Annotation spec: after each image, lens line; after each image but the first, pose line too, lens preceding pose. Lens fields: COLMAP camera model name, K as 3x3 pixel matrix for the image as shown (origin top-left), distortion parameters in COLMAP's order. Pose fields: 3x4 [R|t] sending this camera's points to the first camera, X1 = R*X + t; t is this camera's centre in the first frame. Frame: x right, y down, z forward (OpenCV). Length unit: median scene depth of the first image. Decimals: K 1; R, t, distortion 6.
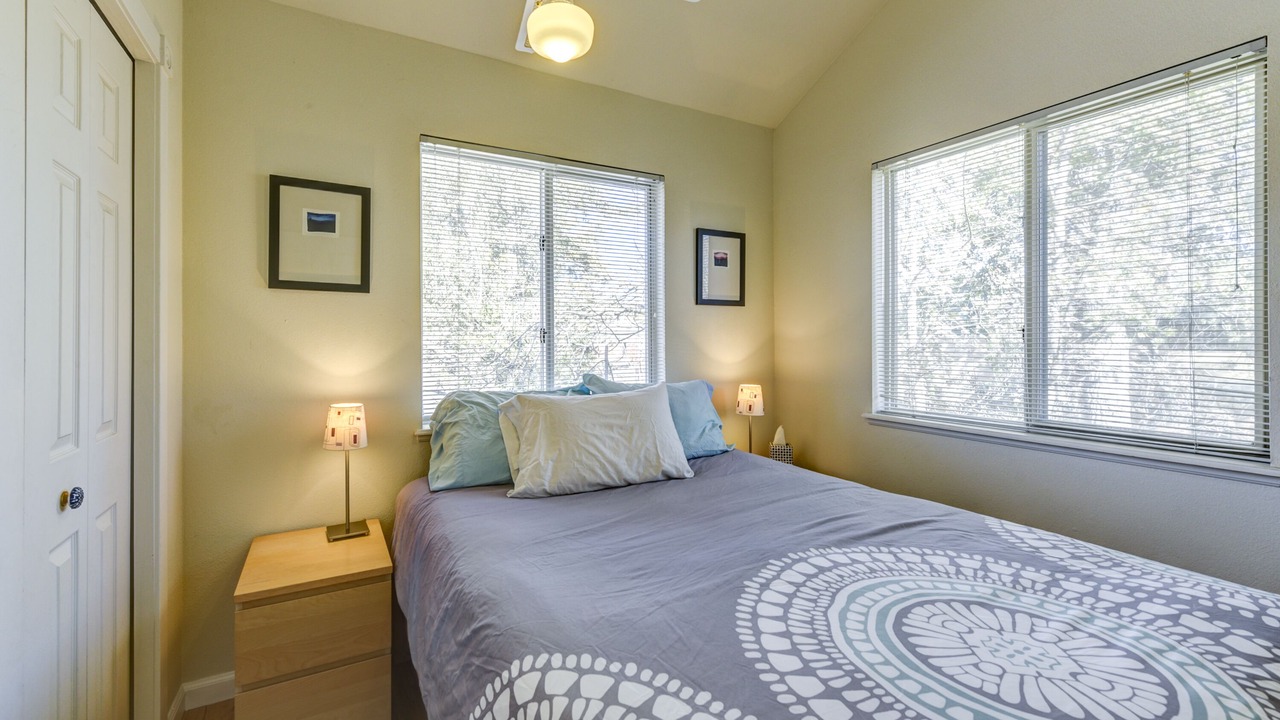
lens RADIAL K [[529.0, 0, 645.5], [0, 529.0, 340.7], [0, 0, 1]] dist [0.012405, -0.006022]
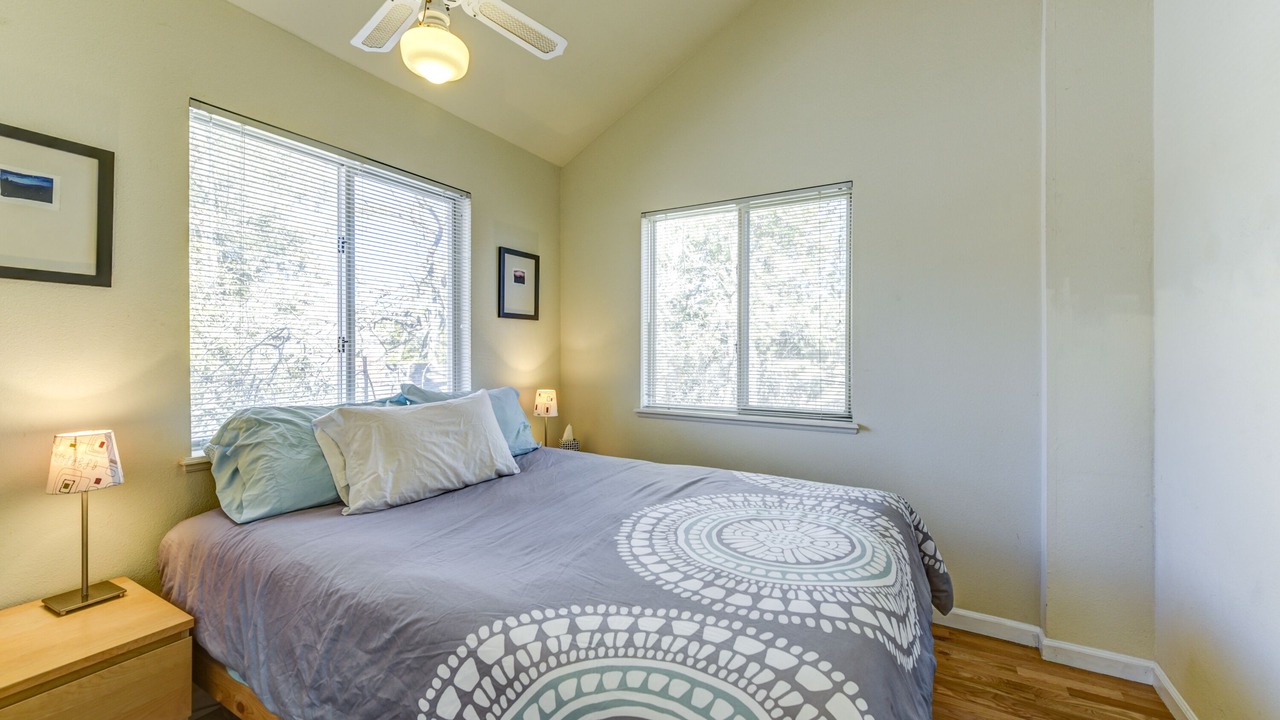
lens RADIAL K [[529.0, 0, 645.5], [0, 529.0, 340.7], [0, 0, 1]] dist [0.012405, -0.006022]
pose [[0.835989, 0.014495, 0.548555, -0.331788], [-0.003306, 0.999766, -0.021380, 0.002754], [-0.548736, 0.016059, 0.835841, -0.089313]]
